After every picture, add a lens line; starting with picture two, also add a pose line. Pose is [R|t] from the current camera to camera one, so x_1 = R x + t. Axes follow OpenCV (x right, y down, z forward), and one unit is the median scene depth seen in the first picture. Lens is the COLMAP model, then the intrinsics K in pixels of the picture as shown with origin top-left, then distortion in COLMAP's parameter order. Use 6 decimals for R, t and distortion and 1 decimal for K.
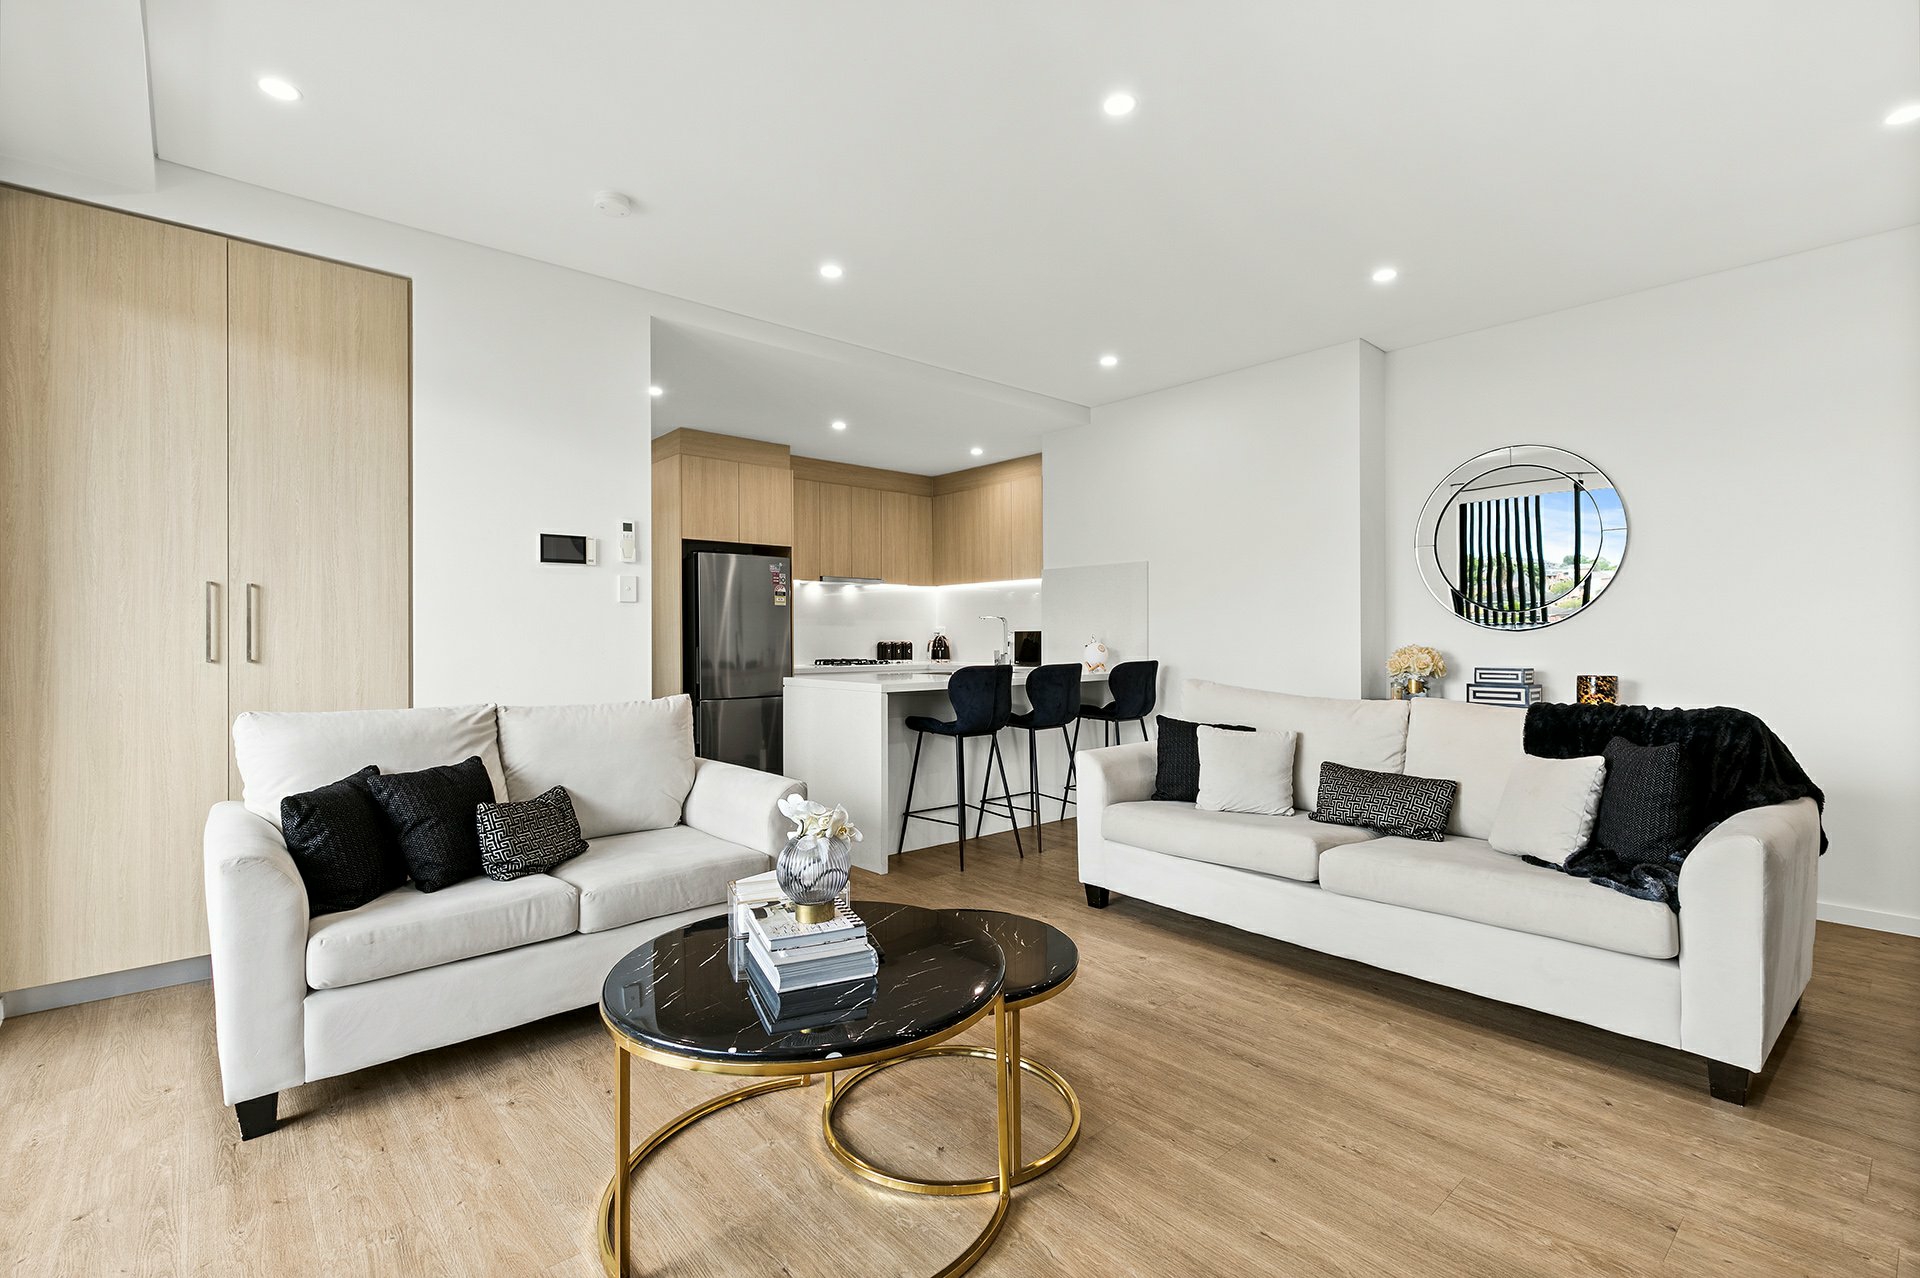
lens RADIAL K [[868.4, 0, 951.8], [0, 868.4, 638.4], [0, 0, 1]] dist [-0.001135, -0.000039]
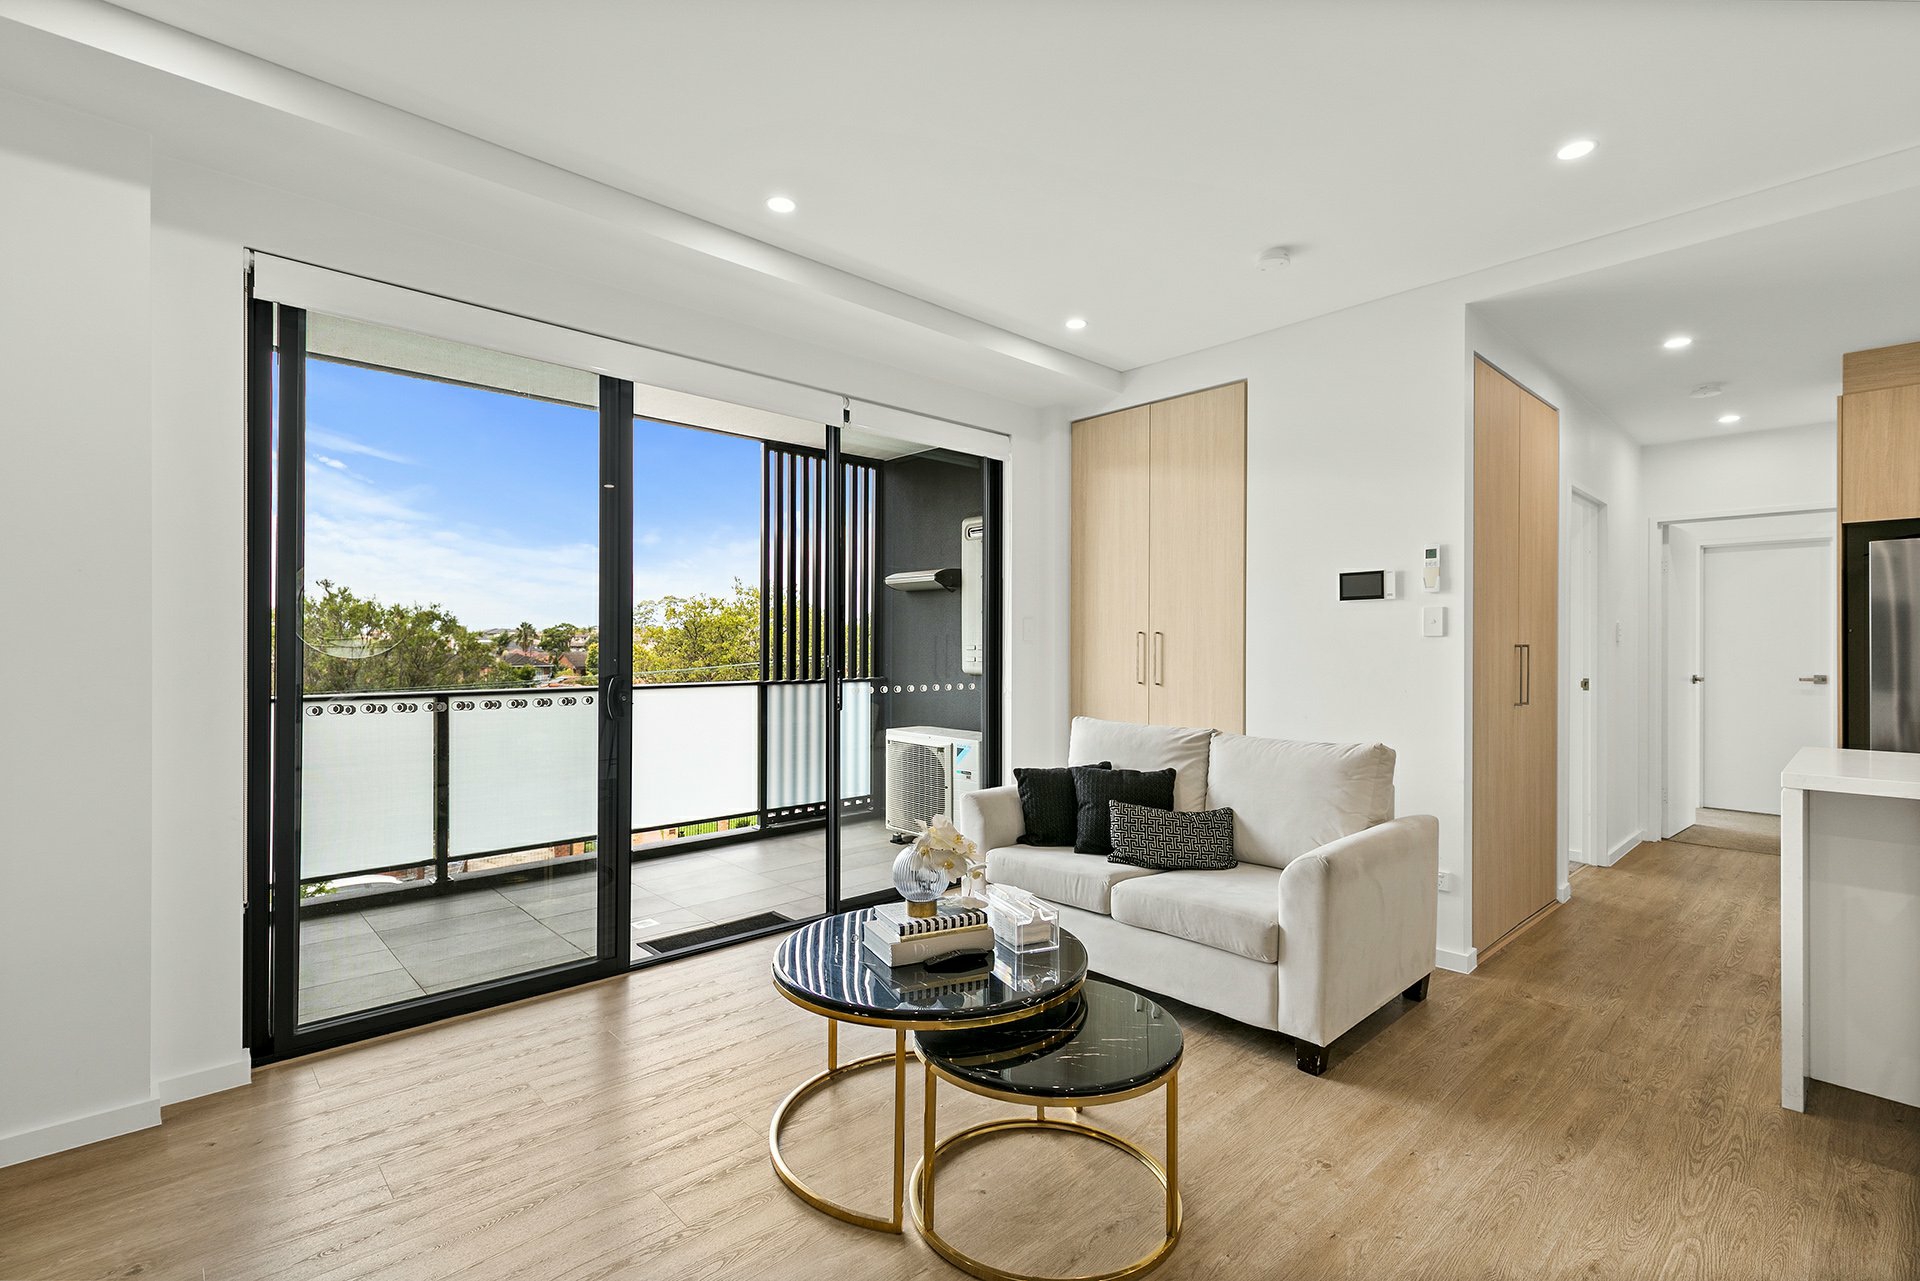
lens RADIAL K [[868.4, 0, 946.5], [0, 868.4, 643.5], [0, 0, 1]] dist [-0.001135, -0.000039]
pose [[0.018639, -0.005020, -0.999814, 0.476370], [-0.005850, 0.999970, -0.005129, -0.024785], [0.999809, 0.005945, 0.018609, 0.442118]]
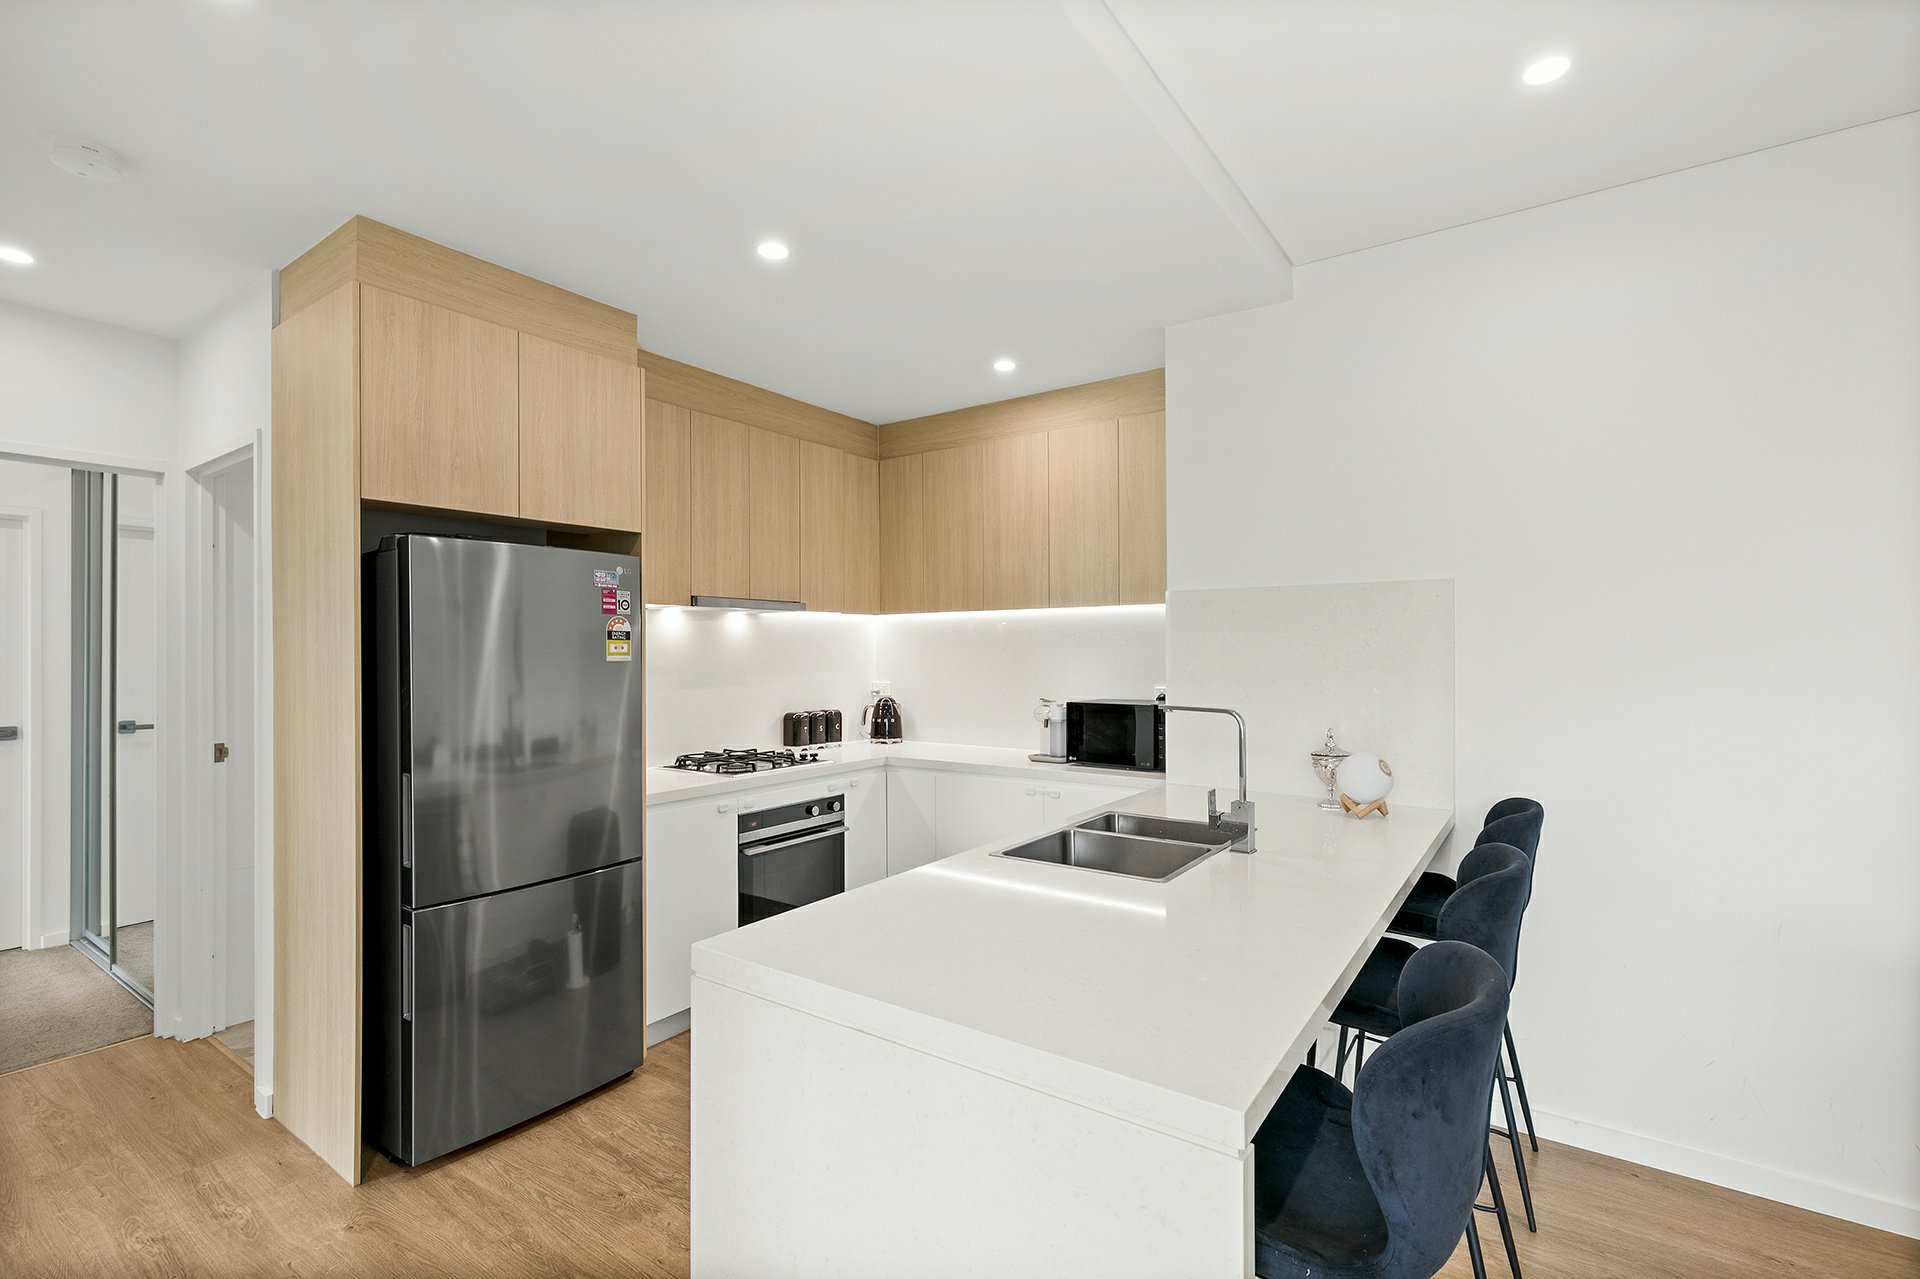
lens RADIAL K [[868.4, 0, 954.8], [0, 868.4, 641.2], [0, 0, 1]] dist [-0.001135, -0.000039]
pose [[0.972634, 0.003034, 0.232322, -0.127885], [0.000191, 0.999904, -0.013856, -0.040545], [-0.232341, 0.013521, 0.972540, 0.506317]]
